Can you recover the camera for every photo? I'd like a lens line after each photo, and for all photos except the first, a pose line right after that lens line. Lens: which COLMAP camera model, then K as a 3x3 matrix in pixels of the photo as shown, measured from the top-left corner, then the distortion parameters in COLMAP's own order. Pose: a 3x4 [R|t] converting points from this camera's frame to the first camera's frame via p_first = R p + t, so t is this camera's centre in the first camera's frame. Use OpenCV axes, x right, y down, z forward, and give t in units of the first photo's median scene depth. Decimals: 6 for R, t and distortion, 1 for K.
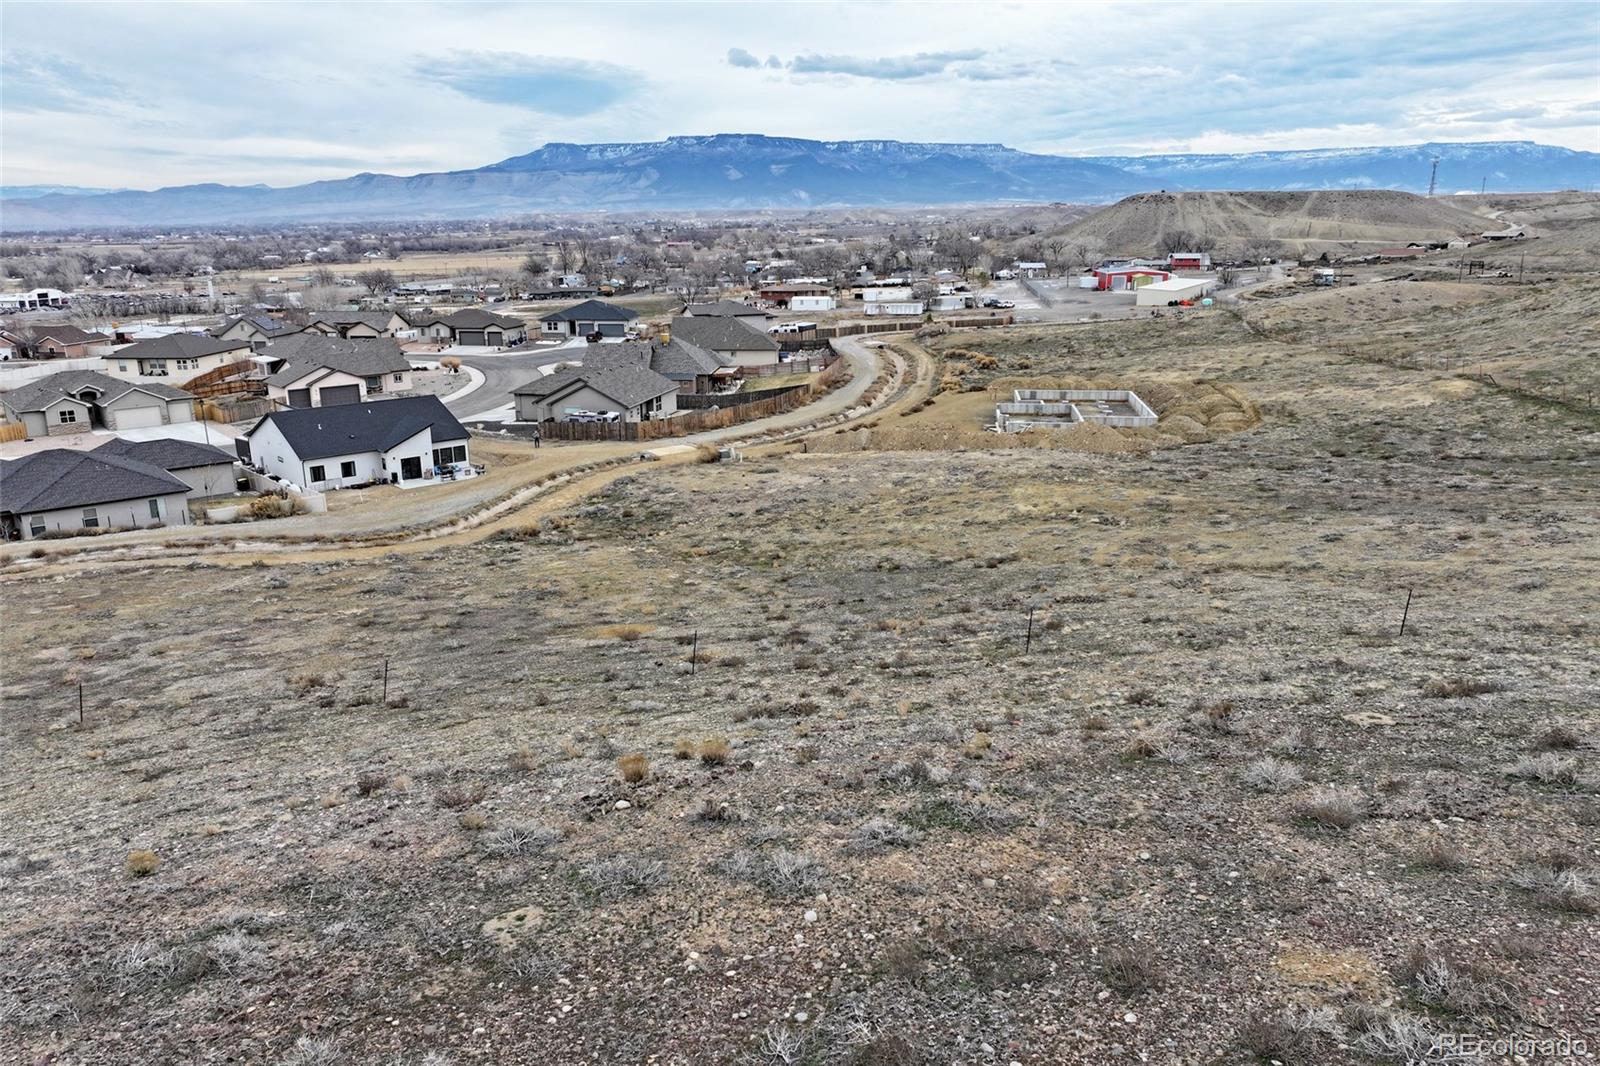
lens RADIAL K [[1125.0, 0, 800.0], [0, 1125.0, 533.0], [0, 0, 1]] dist [0.009713, 0.001033]
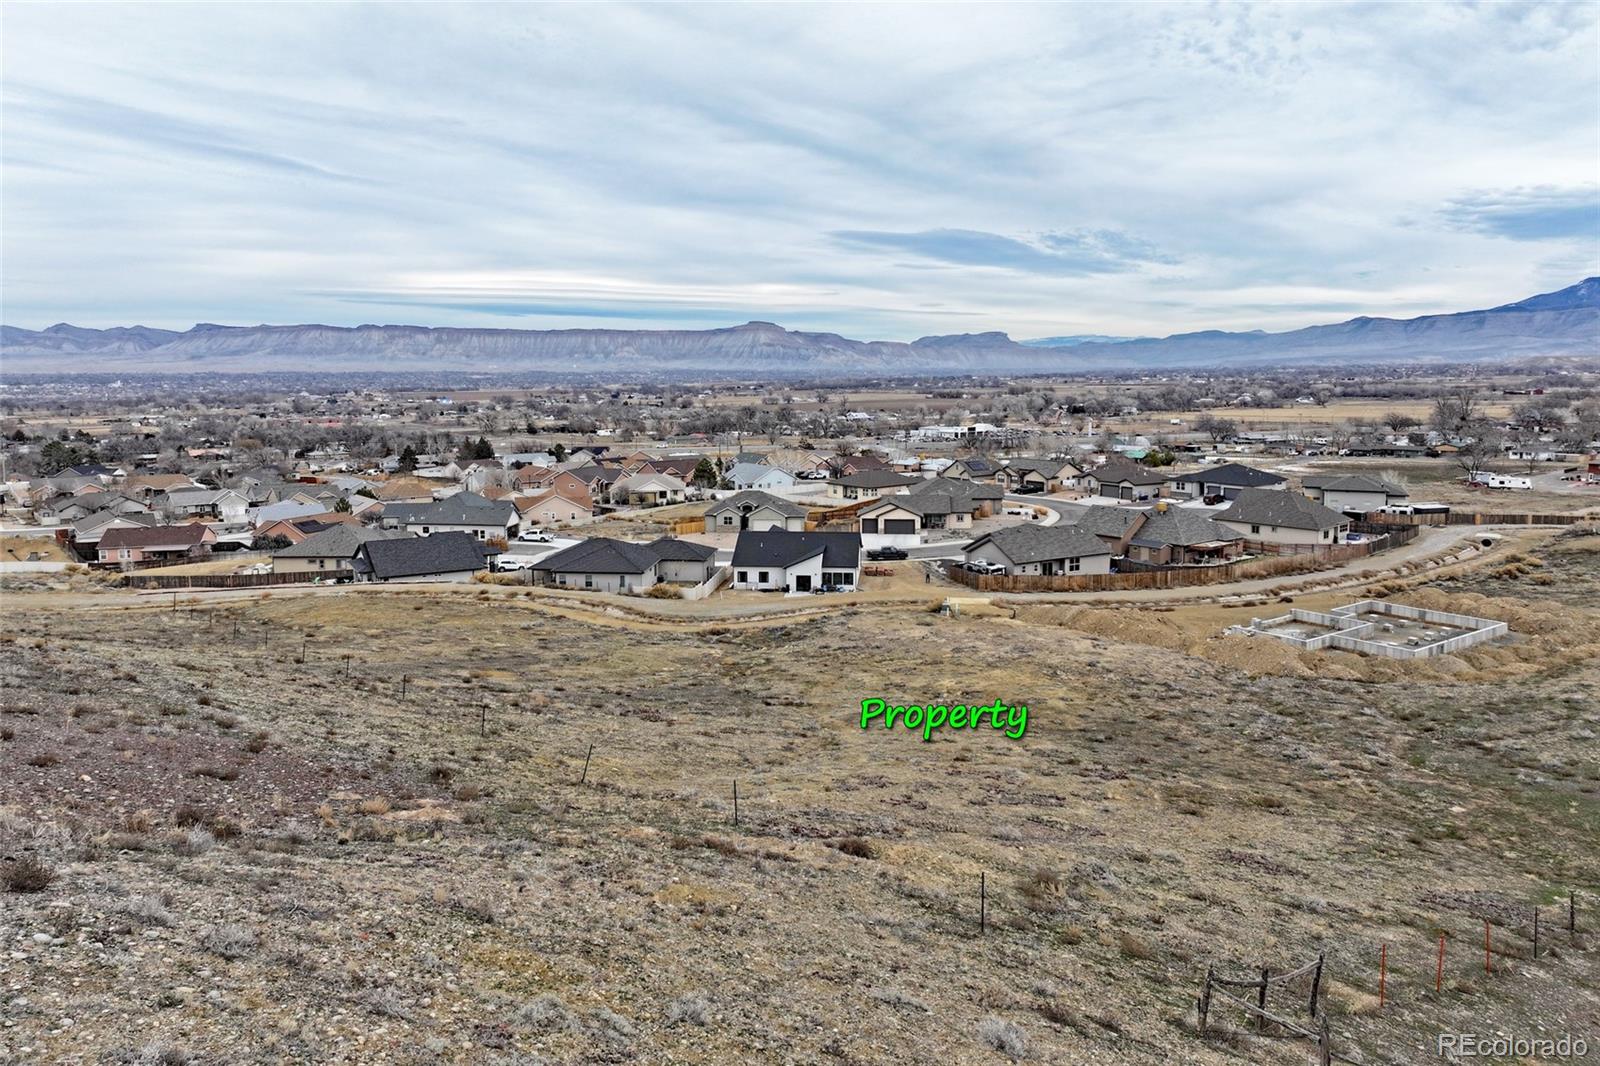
lens RADIAL K [[1126.1, 0, 799.8], [0, 1126.1, 474.3], [0, 0, 1]] dist [0.026069, -0.036931]
pose [[0.687393, 0.074297, -0.722476, 0.437839], [-0.196914, 0.976559, -0.086927, -0.048064], [0.699082, 0.202019, 0.685910, 0.037242]]
